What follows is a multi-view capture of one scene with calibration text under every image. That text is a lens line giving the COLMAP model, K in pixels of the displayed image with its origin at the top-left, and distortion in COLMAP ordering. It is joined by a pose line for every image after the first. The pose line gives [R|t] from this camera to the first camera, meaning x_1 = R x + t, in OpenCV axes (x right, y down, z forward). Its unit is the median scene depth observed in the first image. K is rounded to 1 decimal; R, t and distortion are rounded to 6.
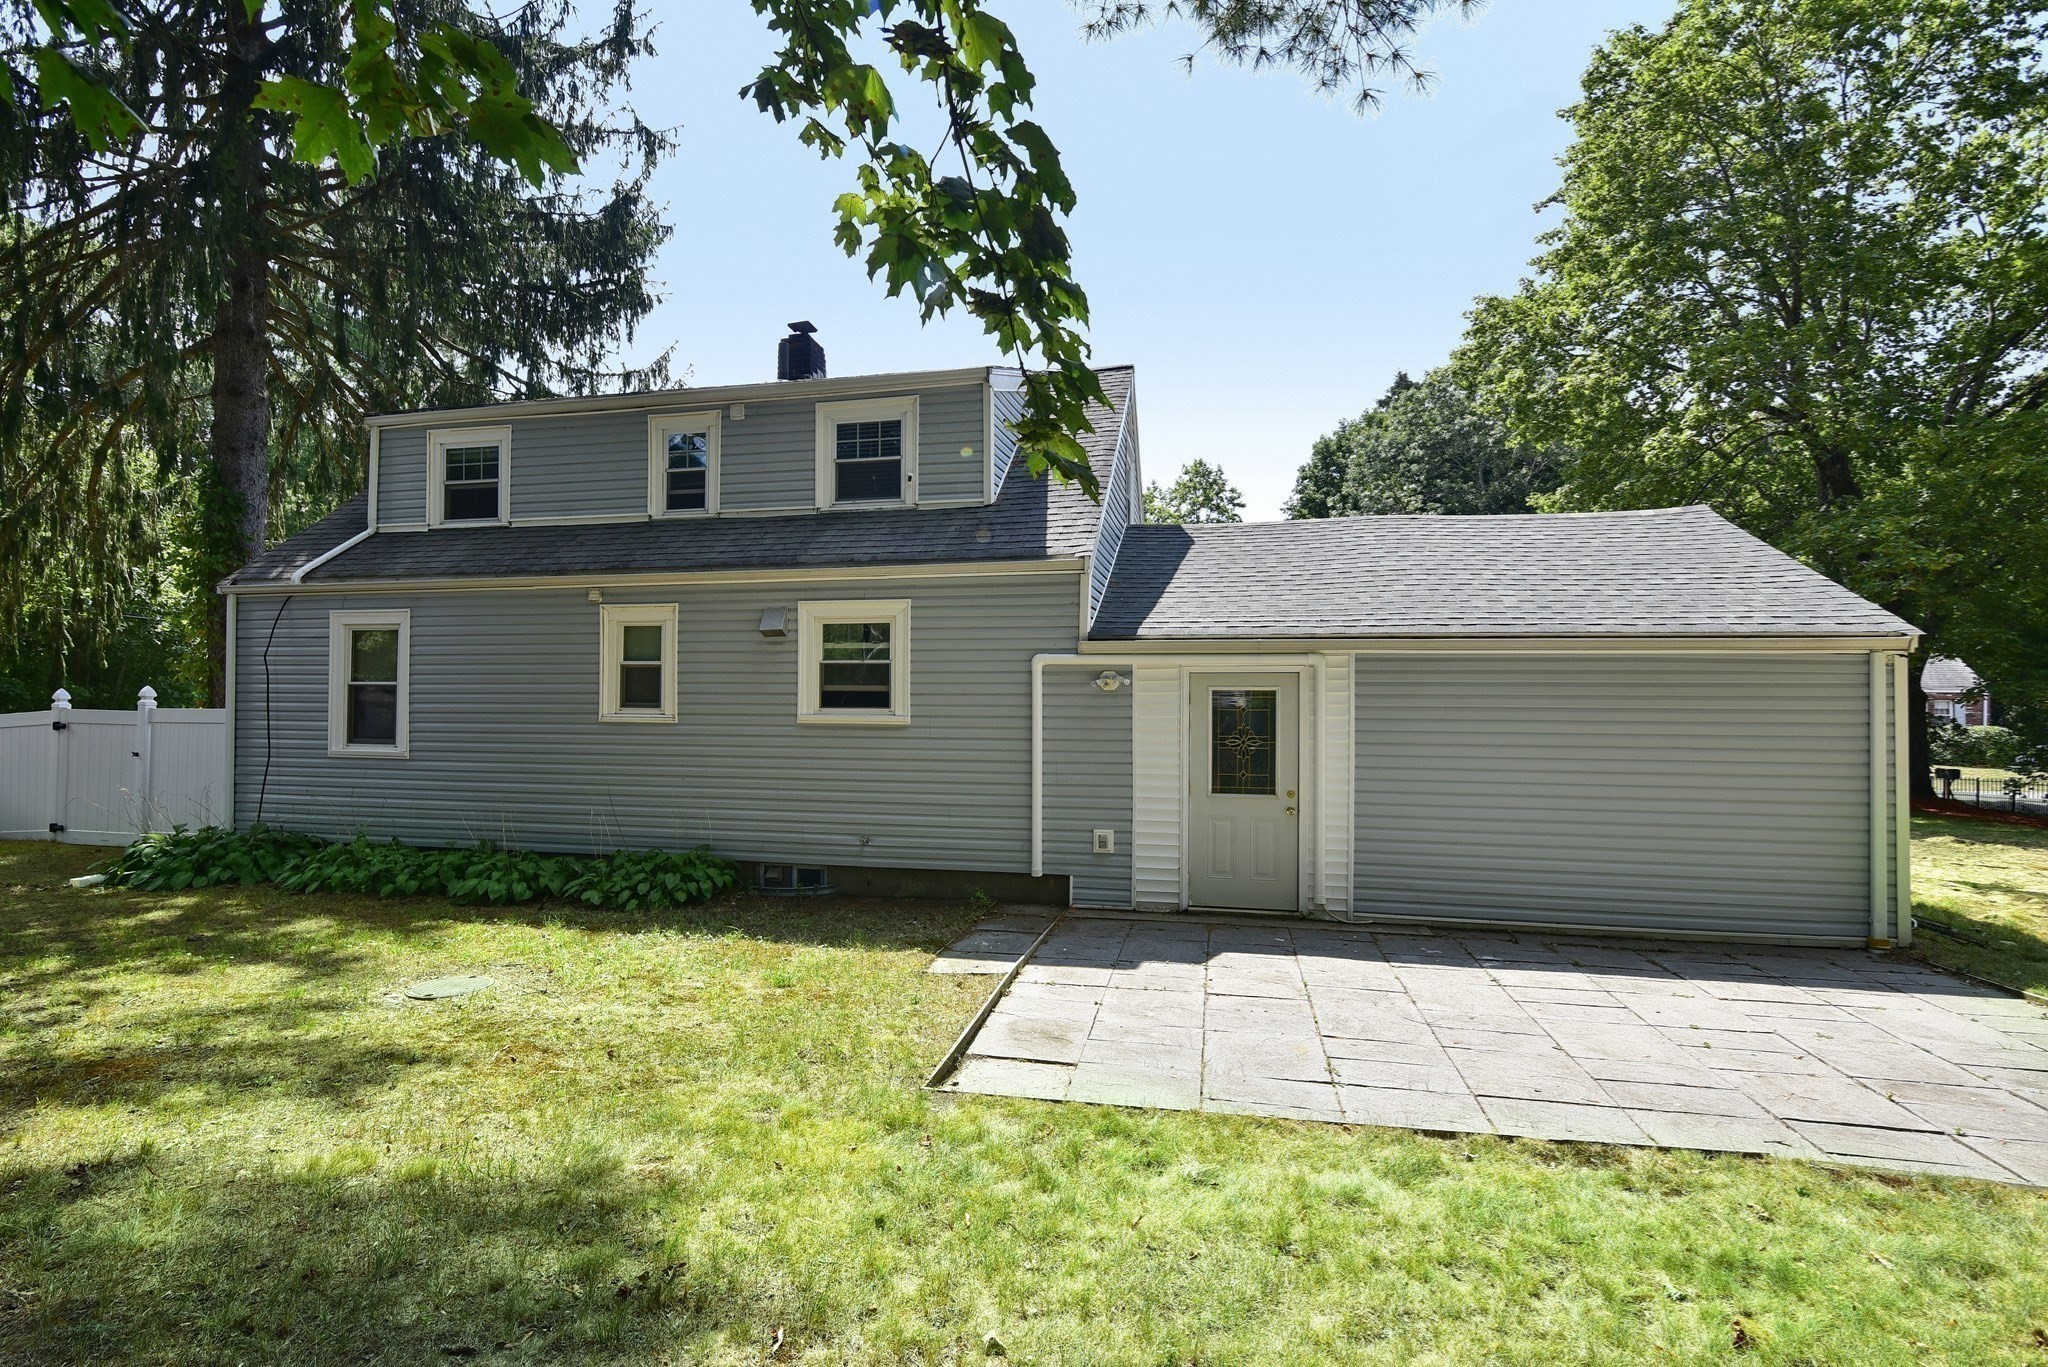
lens RADIAL K [[940.7, 0, 1020.1], [0, 940.7, 689.8], [0, 0, 1]] dist [-0.001436, 0.000420]
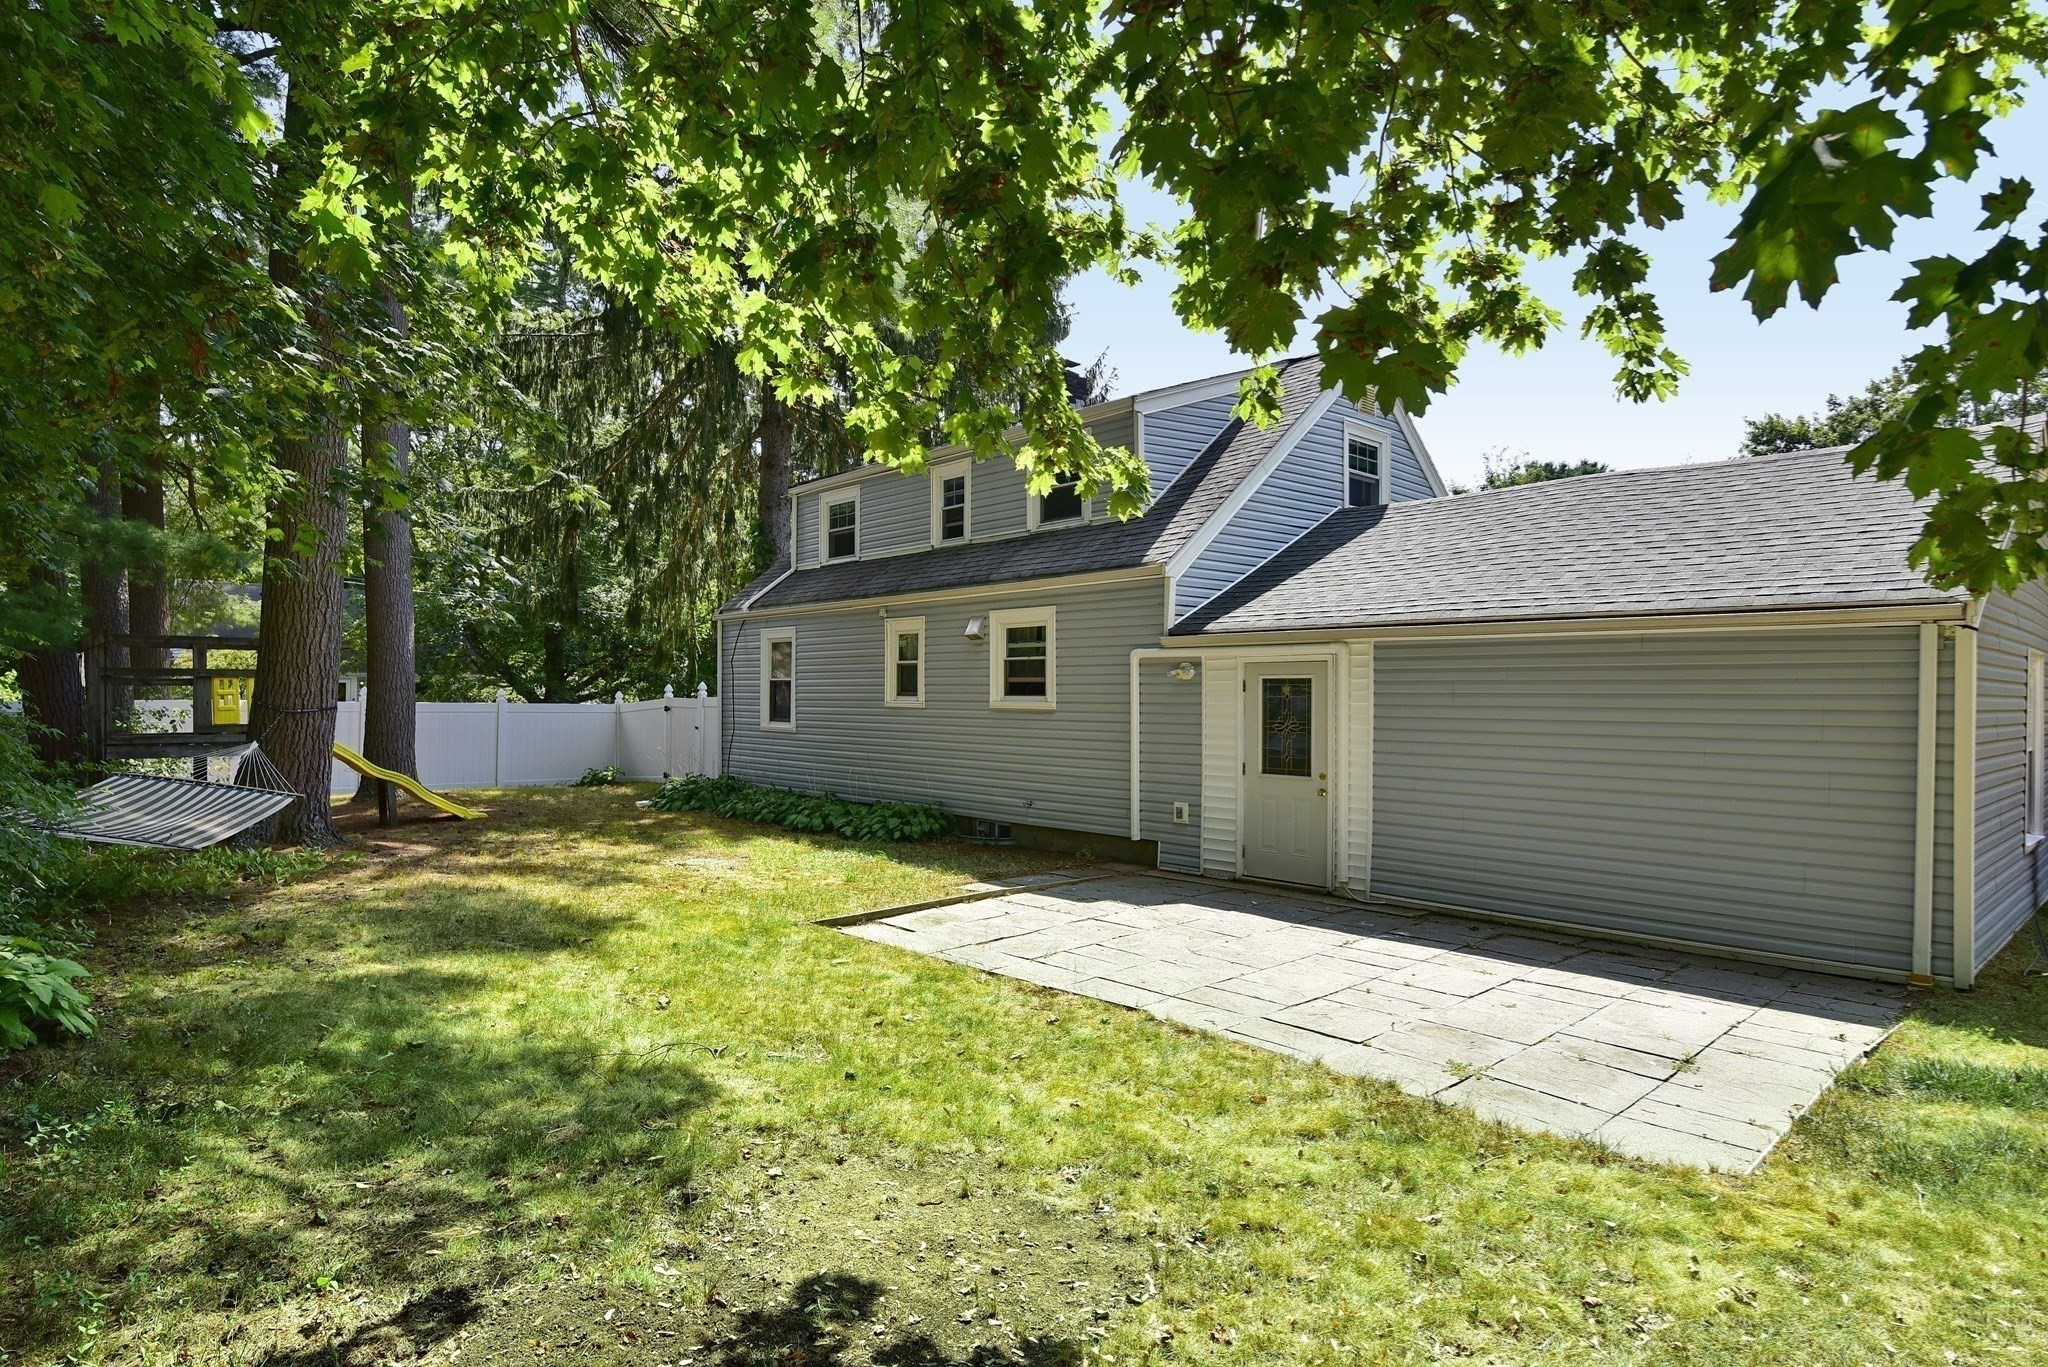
lens RADIAL K [[1127.6, 0, 1029.7], [0, 1127.6, 686.3], [0, 0, 1]] dist [-0.000706, -0.000114]
pose [[0.815526, -0.007665, -0.578669, 0.723593], [0.014148, 0.999877, 0.006695, -0.003226], [0.578547, -0.013647, 0.815535, -0.210988]]
